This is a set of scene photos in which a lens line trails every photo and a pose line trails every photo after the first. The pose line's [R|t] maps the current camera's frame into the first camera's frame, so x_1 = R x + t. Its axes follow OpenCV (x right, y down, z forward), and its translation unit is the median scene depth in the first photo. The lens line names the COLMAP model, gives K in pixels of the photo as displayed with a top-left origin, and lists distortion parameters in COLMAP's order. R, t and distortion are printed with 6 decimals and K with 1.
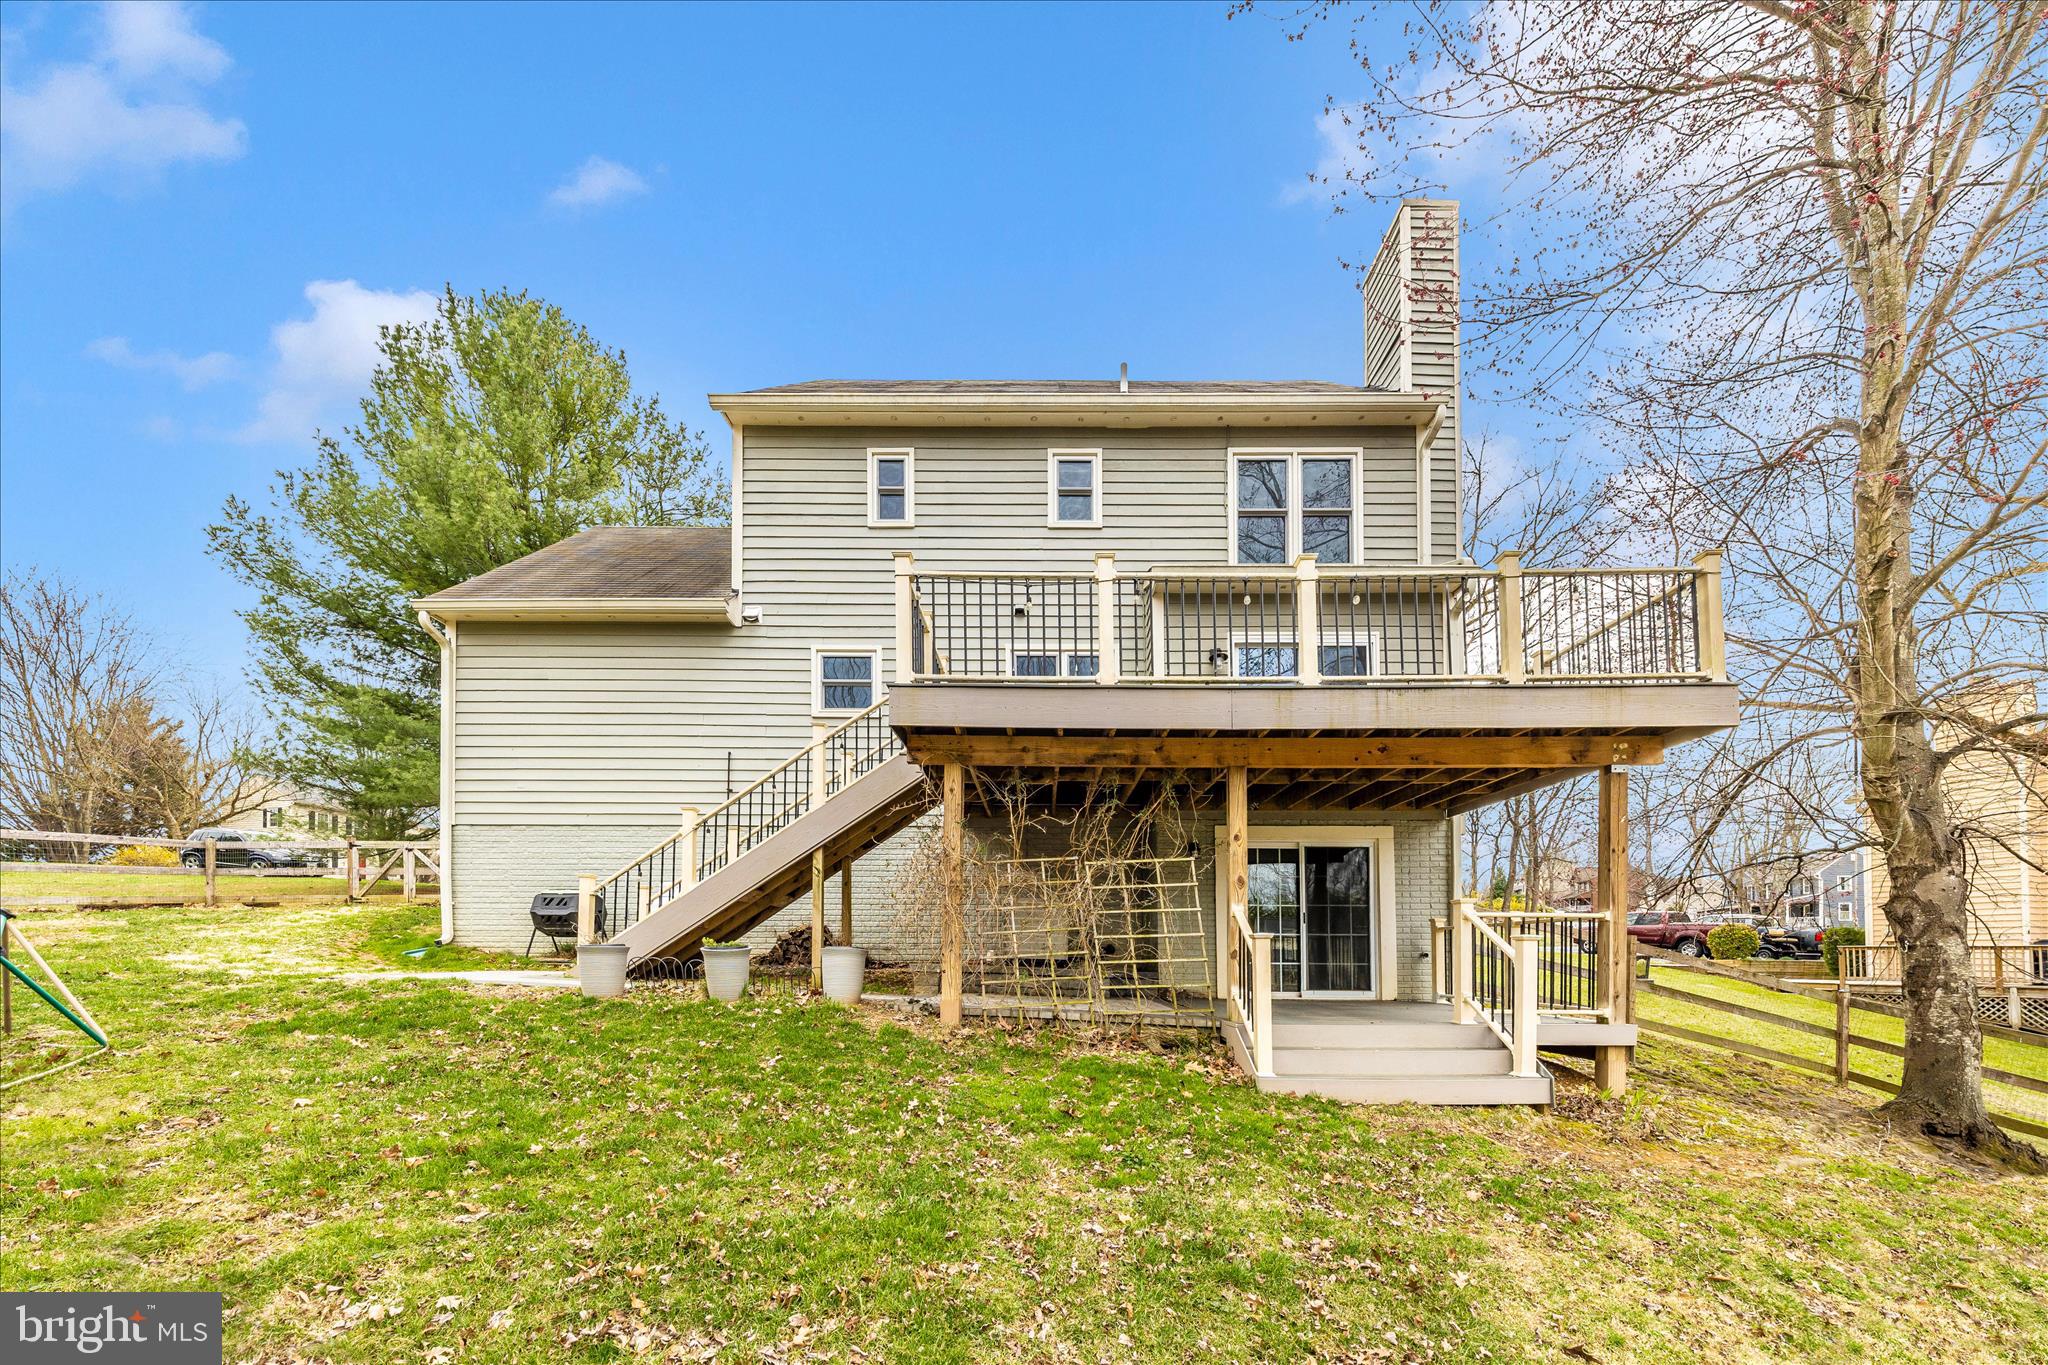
lens RADIAL K [[691.1, 0, 1018.5], [0, 691.1, 687.5], [0, 0, 1]] dist [0.001159, 0.000031]
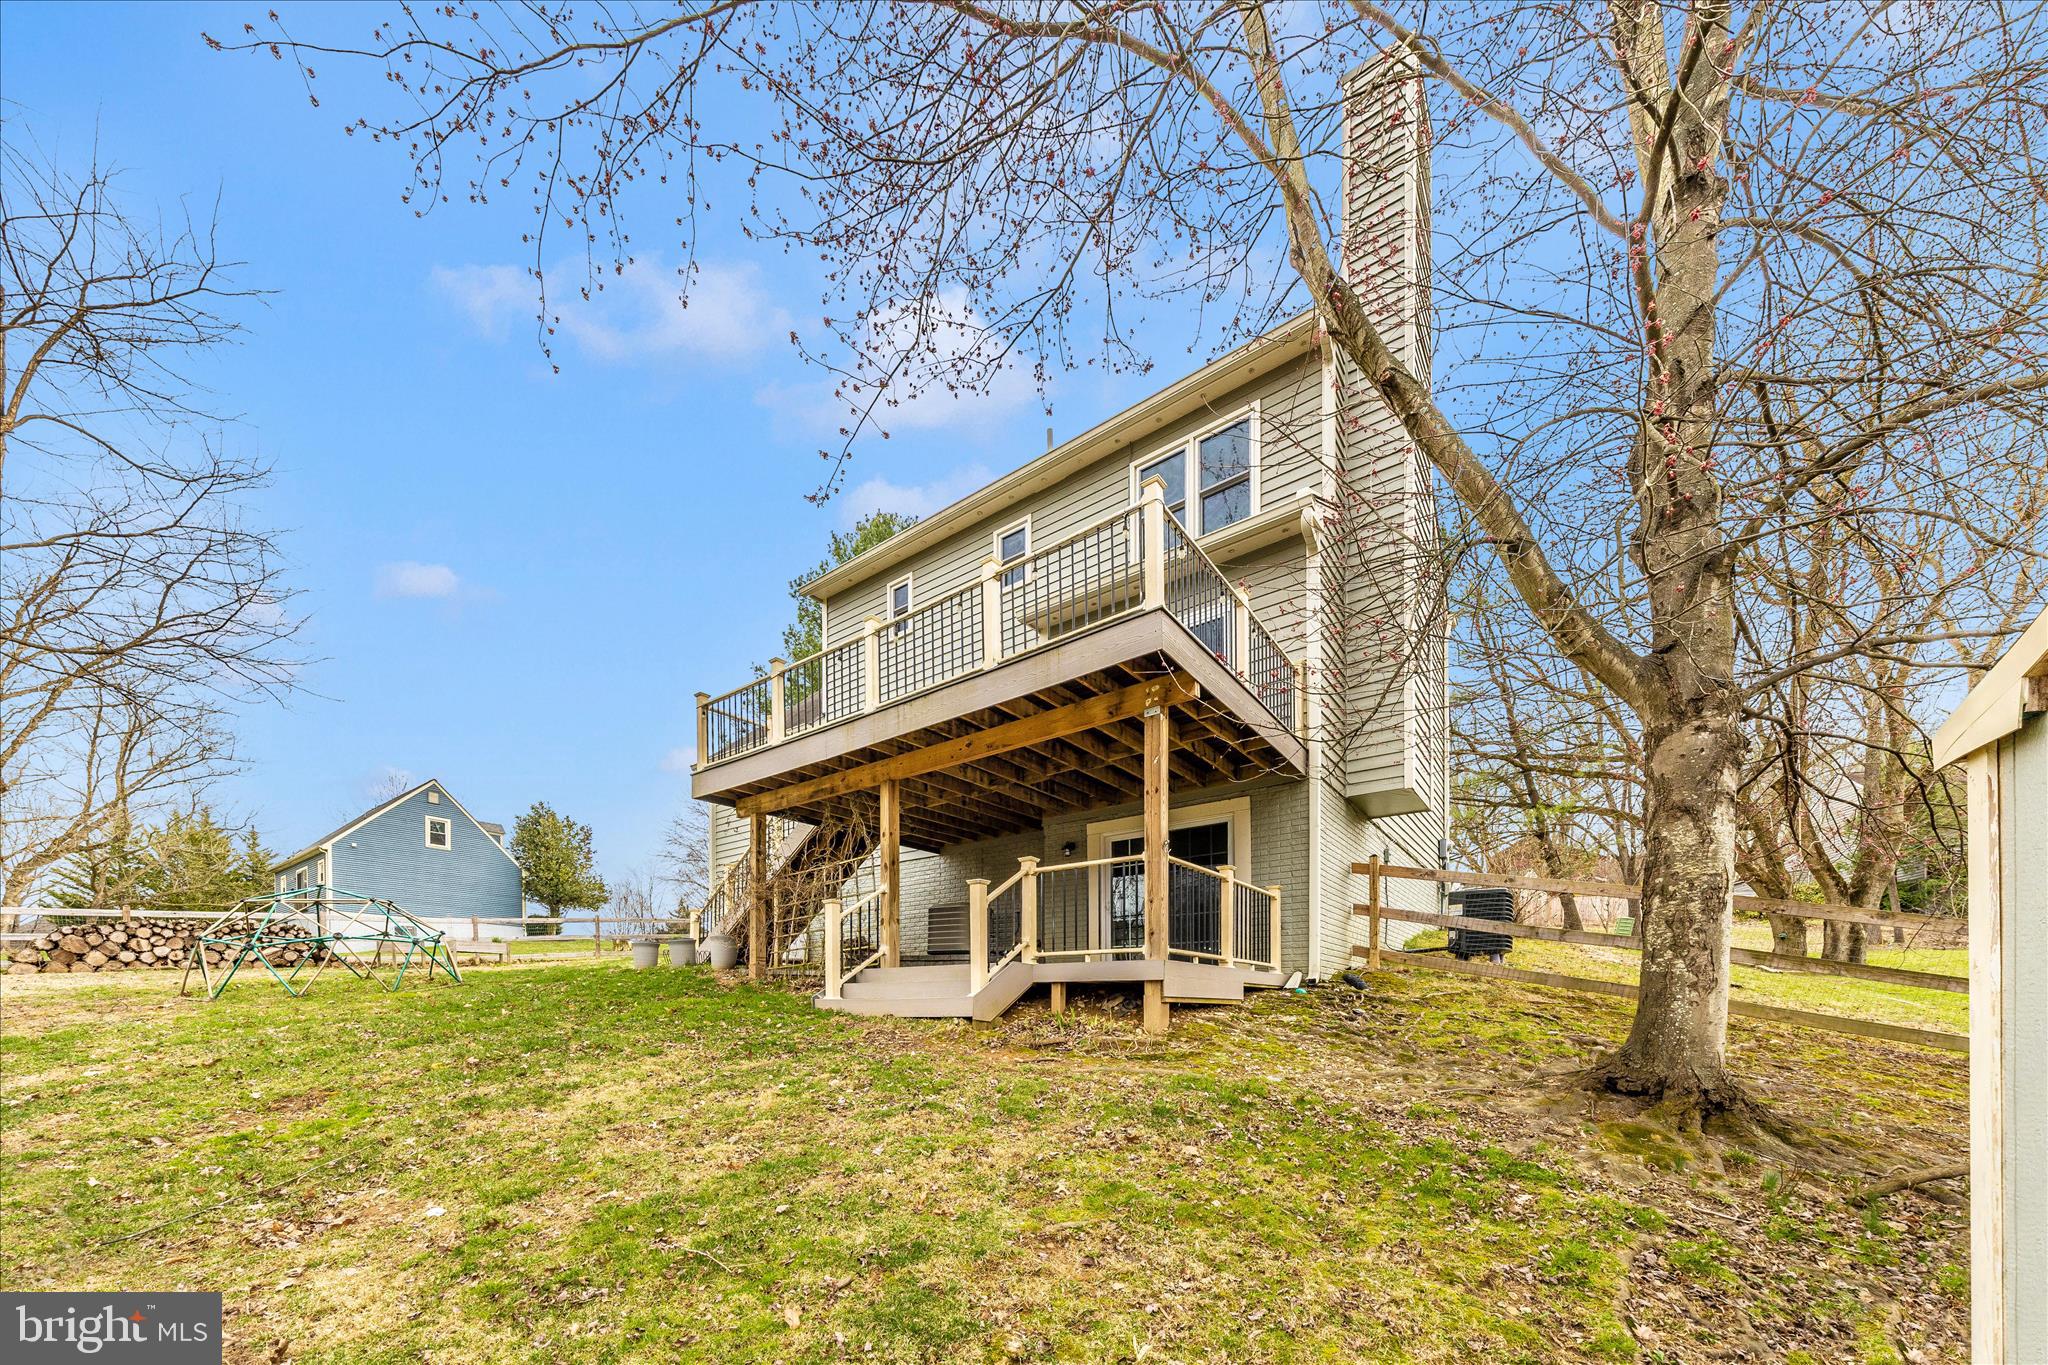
lens RADIAL K [[691.1, 0, 1018.5], [0, 691.1, 687.5], [0, 0, 1]] dist [0.001159, 0.000031]
pose [[0.793221, -0.265360, -0.548074, 1.256160], [0.228164, 0.964004, -0.136520, 0.173273], [0.564573, -0.016760, 0.825213, 0.037382]]
